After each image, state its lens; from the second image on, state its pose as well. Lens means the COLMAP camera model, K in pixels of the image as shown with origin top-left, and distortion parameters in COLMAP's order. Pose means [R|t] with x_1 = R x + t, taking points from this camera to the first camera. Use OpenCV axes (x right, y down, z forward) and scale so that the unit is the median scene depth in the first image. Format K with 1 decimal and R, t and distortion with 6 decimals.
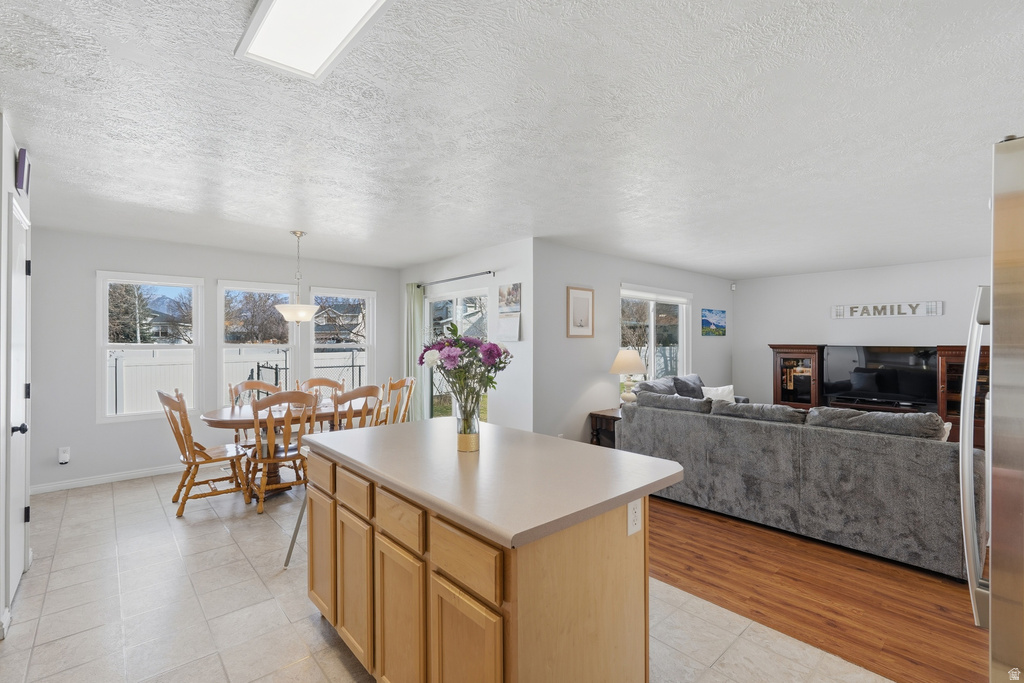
lens RADIAL K [[459.6, 0, 514.6], [0, 459.6, 341.7], [0, 0, 1]] dist [-0.007313, 0.003131]
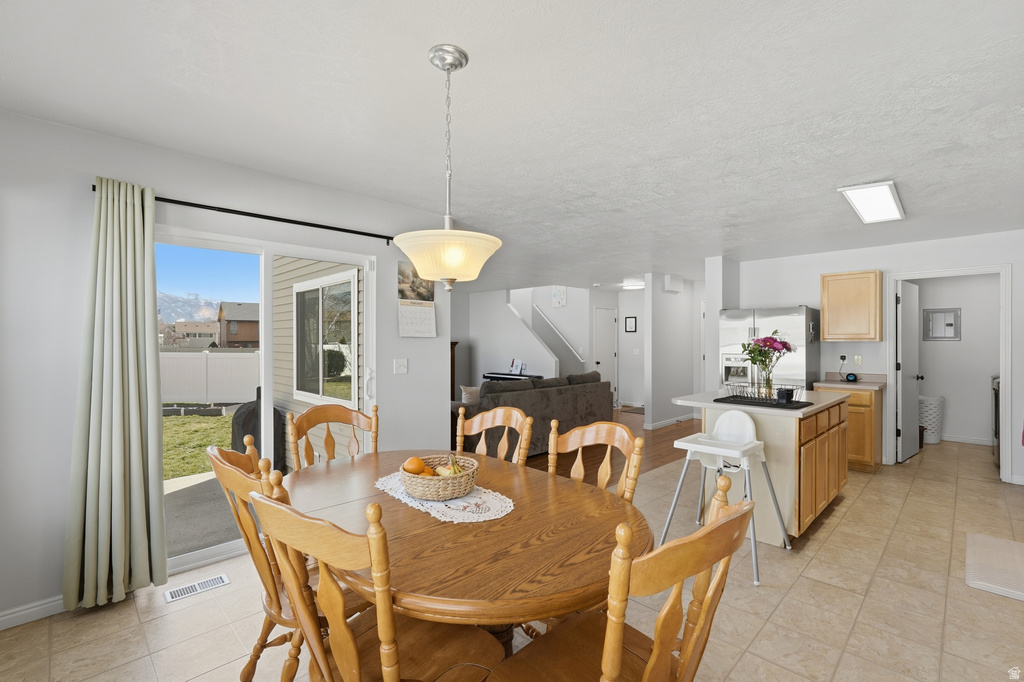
lens RADIAL K [[459.6, 0, 517.0], [0, 459.6, 343.0], [0, 0, 1]] dist [-0.007313, 0.003131]
pose [[-0.052270, -0.004653, 0.998622, -1.013196], [0.000782, 0.999989, 0.004700, 0.007414], [-0.998633, 0.001026, -0.052266, 1.114872]]
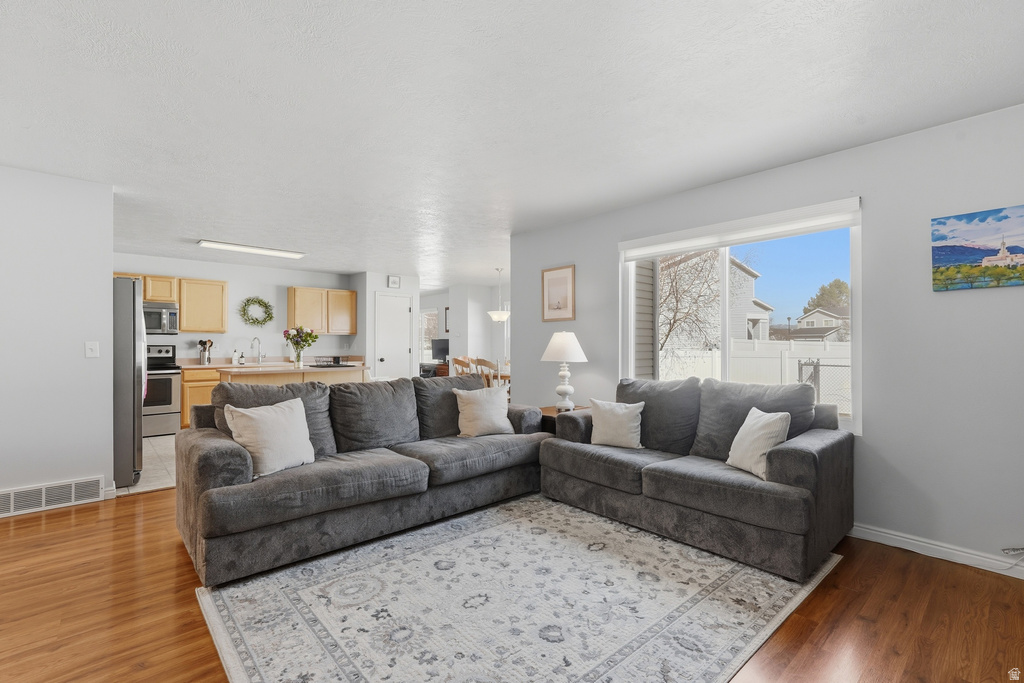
lens RADIAL K [[459.6, 0, 510.7], [0, 459.6, 336.9], [0, 0, 1]] dist [-0.007313, 0.003131]
pose [[0.002502, -0.018691, -0.999822, 1.378165], [0.003336, 0.999820, -0.018683, 0.051465], [0.999991, -0.003288, 0.002564, 1.165985]]
